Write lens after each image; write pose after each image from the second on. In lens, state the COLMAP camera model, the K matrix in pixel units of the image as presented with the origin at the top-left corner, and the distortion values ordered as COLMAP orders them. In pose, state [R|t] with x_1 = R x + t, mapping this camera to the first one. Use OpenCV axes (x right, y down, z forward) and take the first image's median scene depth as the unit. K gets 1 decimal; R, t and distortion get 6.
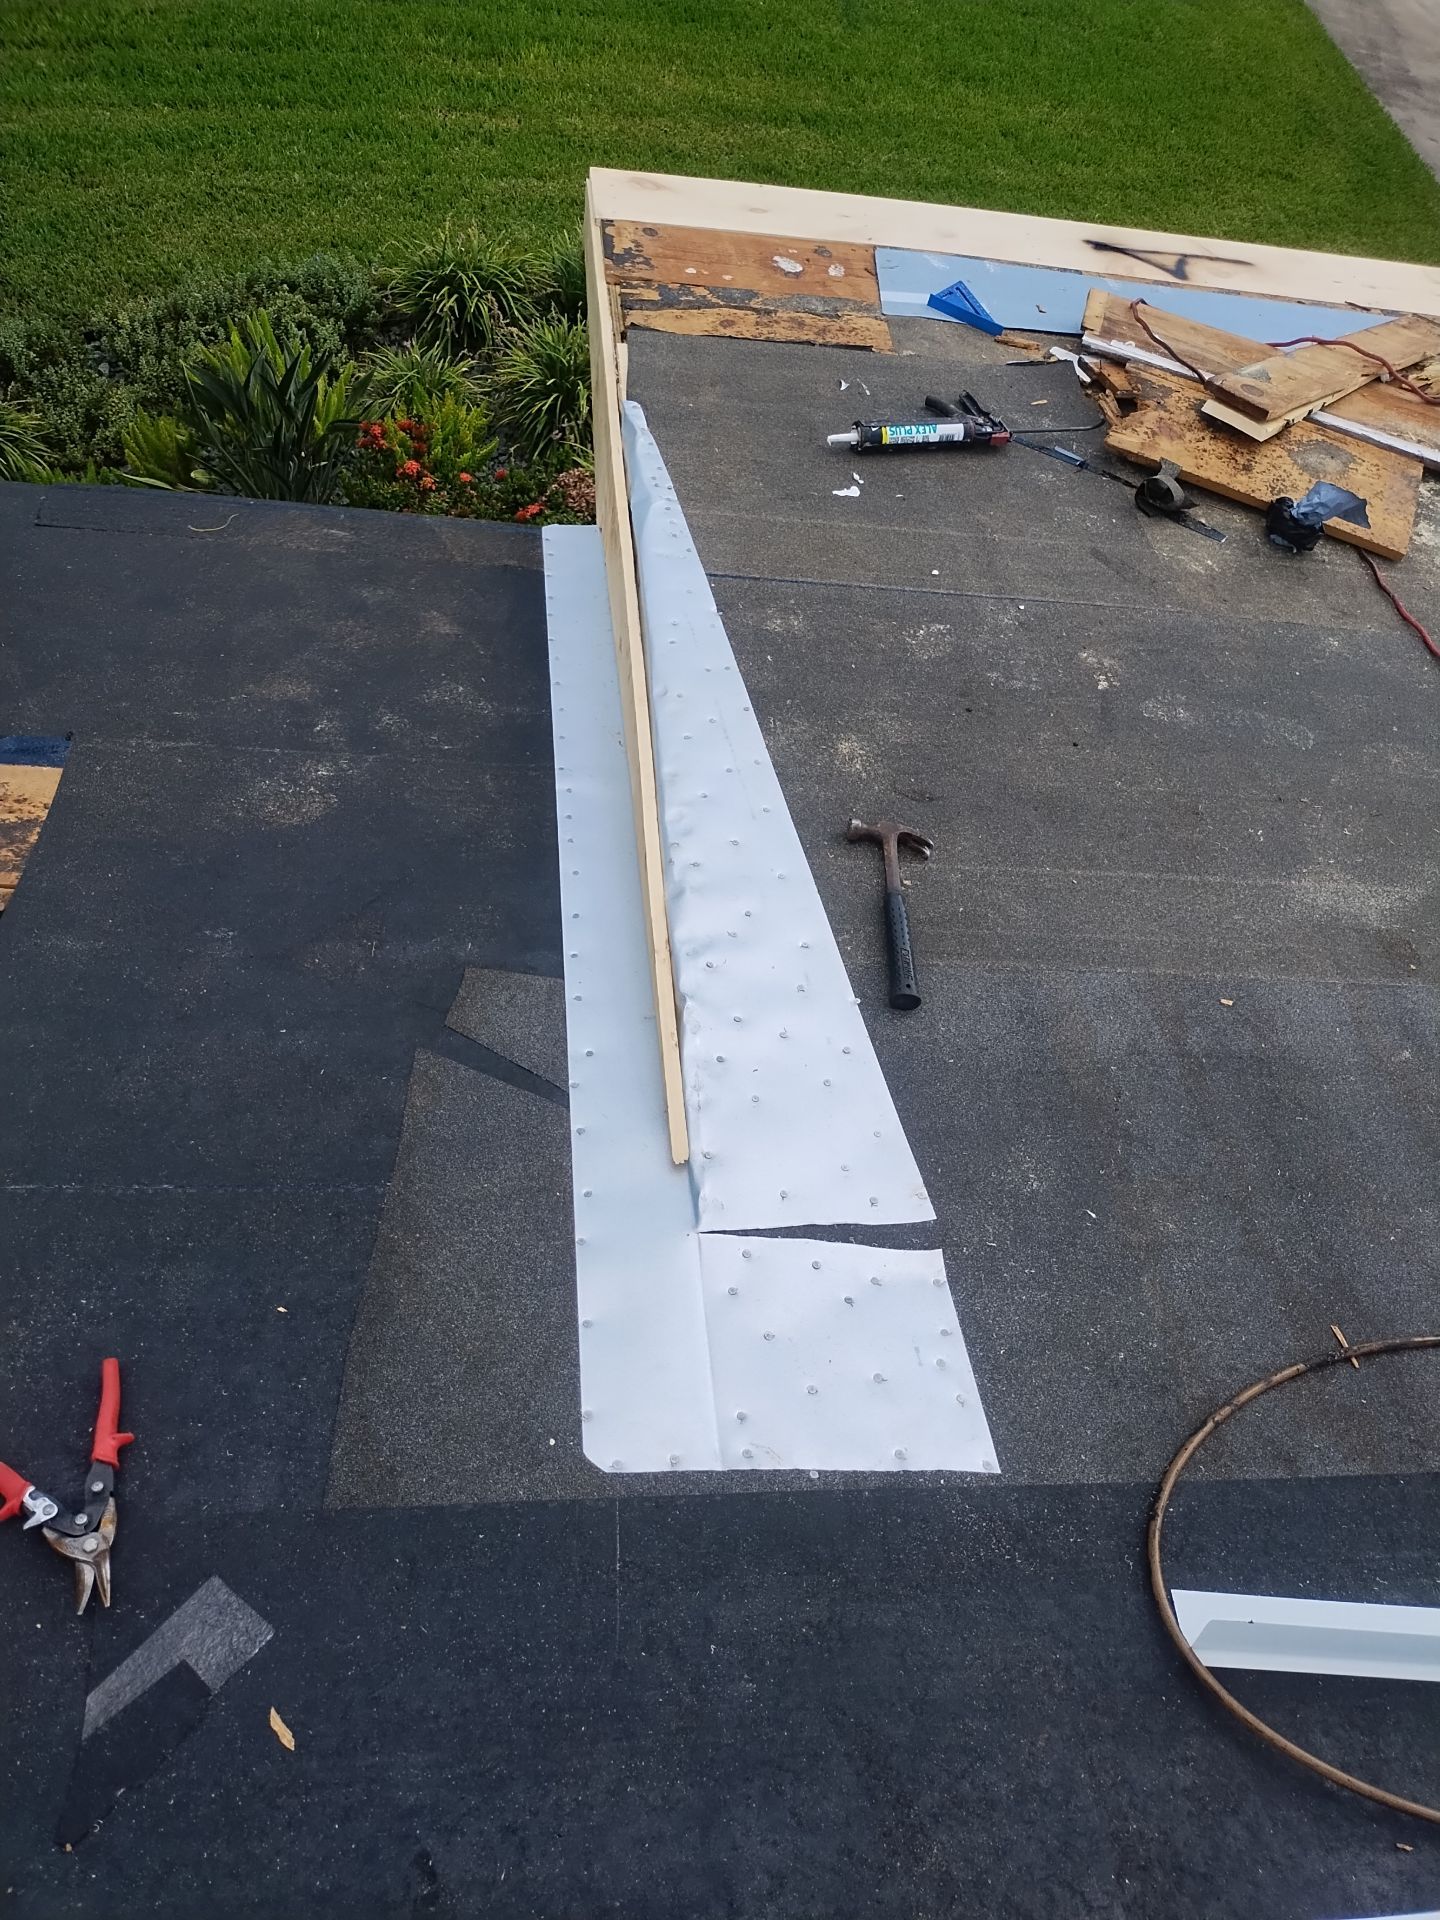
lens RADIAL K [[1417.9, 0, 720.0], [0, 1417.9, 960.0], [0, 0, 1]] dist [0.026498, -0.004515]
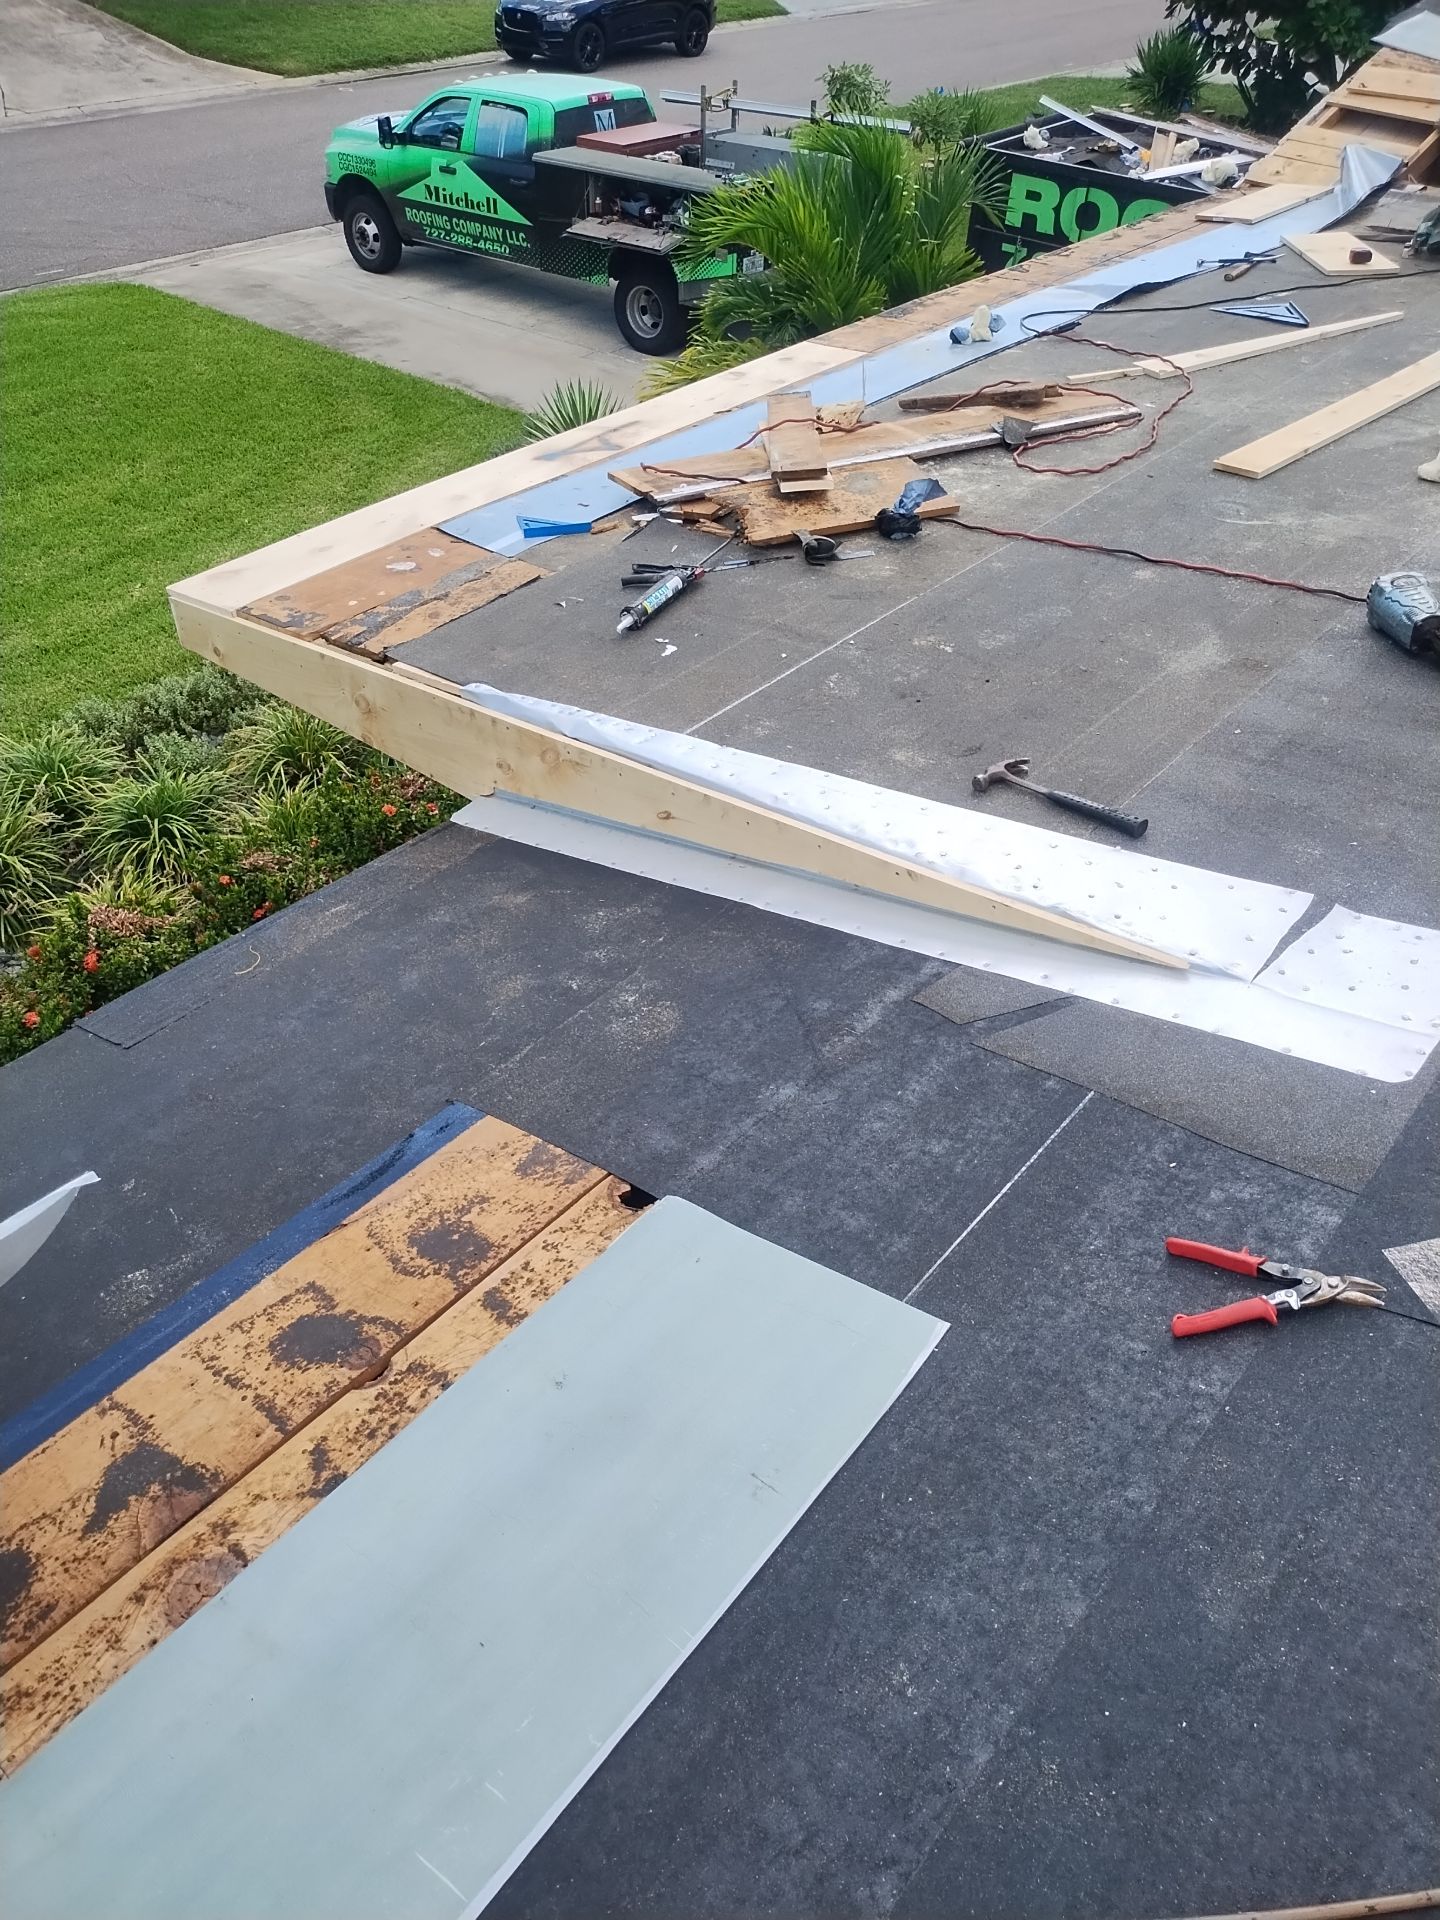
lens RADIAL K [[1419.4, 0, 720.0], [0, 1419.4, 960.0], [0, 0, 1]] dist [0.084226, 0.000997]
pose [[0.700193, -0.565941, 0.435248, -0.554943], [0.632597, 0.774407, -0.010732, -0.076612], [-0.330986, 0.282851, 0.900247, -0.054119]]
